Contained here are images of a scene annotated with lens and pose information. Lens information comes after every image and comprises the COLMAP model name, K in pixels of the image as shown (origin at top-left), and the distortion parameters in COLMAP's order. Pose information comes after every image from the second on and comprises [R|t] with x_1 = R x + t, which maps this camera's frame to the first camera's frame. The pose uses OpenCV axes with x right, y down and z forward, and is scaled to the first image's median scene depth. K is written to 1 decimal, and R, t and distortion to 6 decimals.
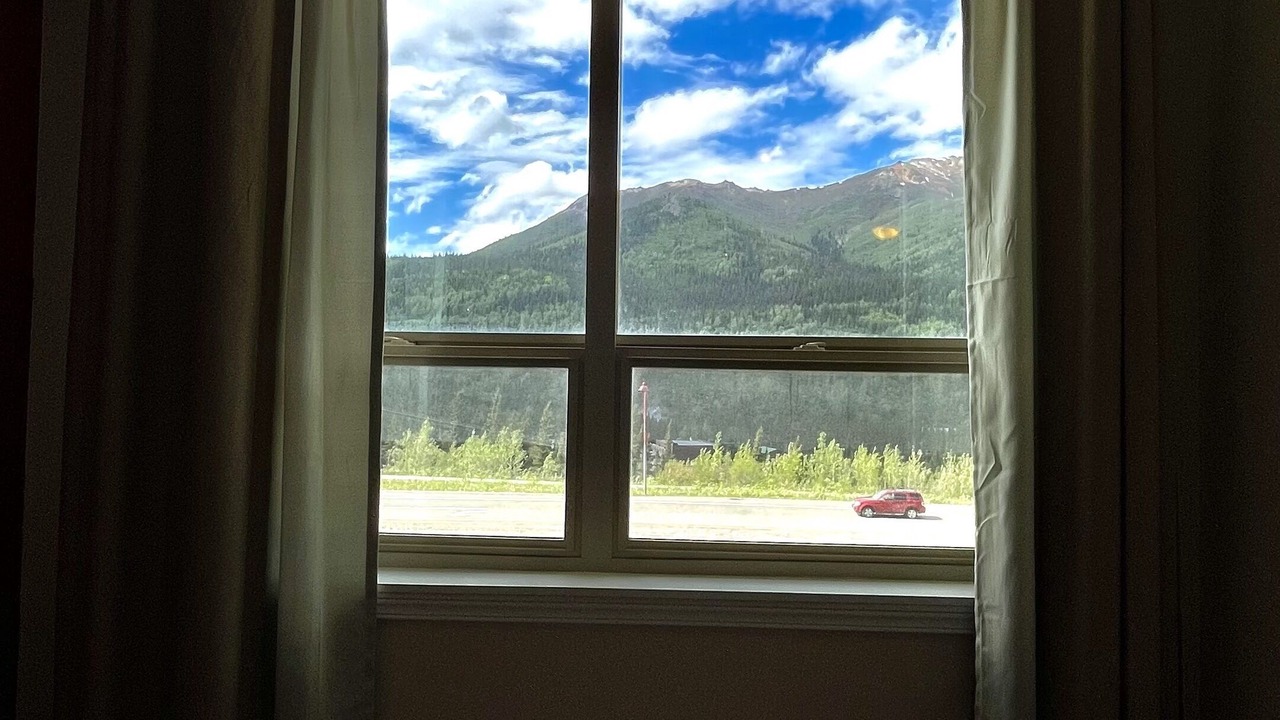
lens RADIAL K [[898.5, 0, 640.0], [0, 898.5, 360.0], [0, 0, 1]] dist [0.001090, -0.000703]
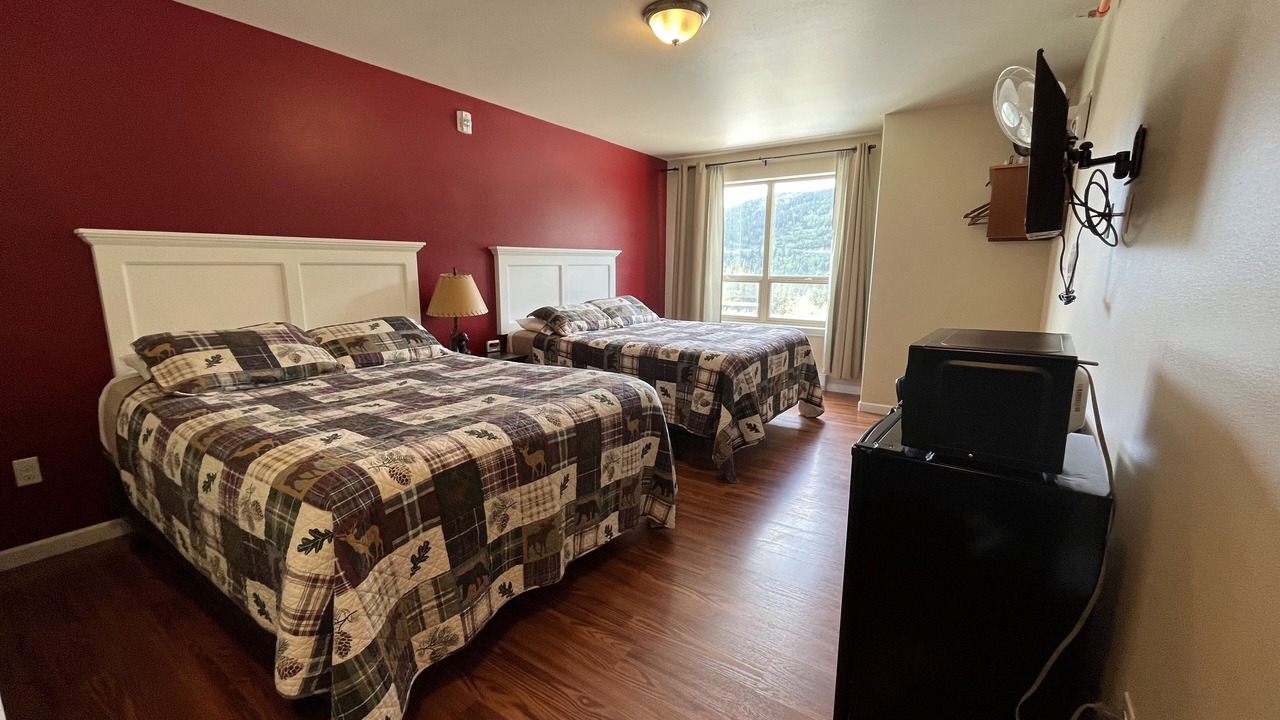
lens RADIAL K [[506.3, 0, 638.9], [0, 506.3, 355.8], [0, 0, 1]] dist [-0.019498, 0.000030]
pose [[0.845782, 0.081214, -0.527312, 0.423144], [0.024314, 0.981453, 0.190156, -0.070158], [0.532975, -0.173652, 0.828120, -0.853069]]
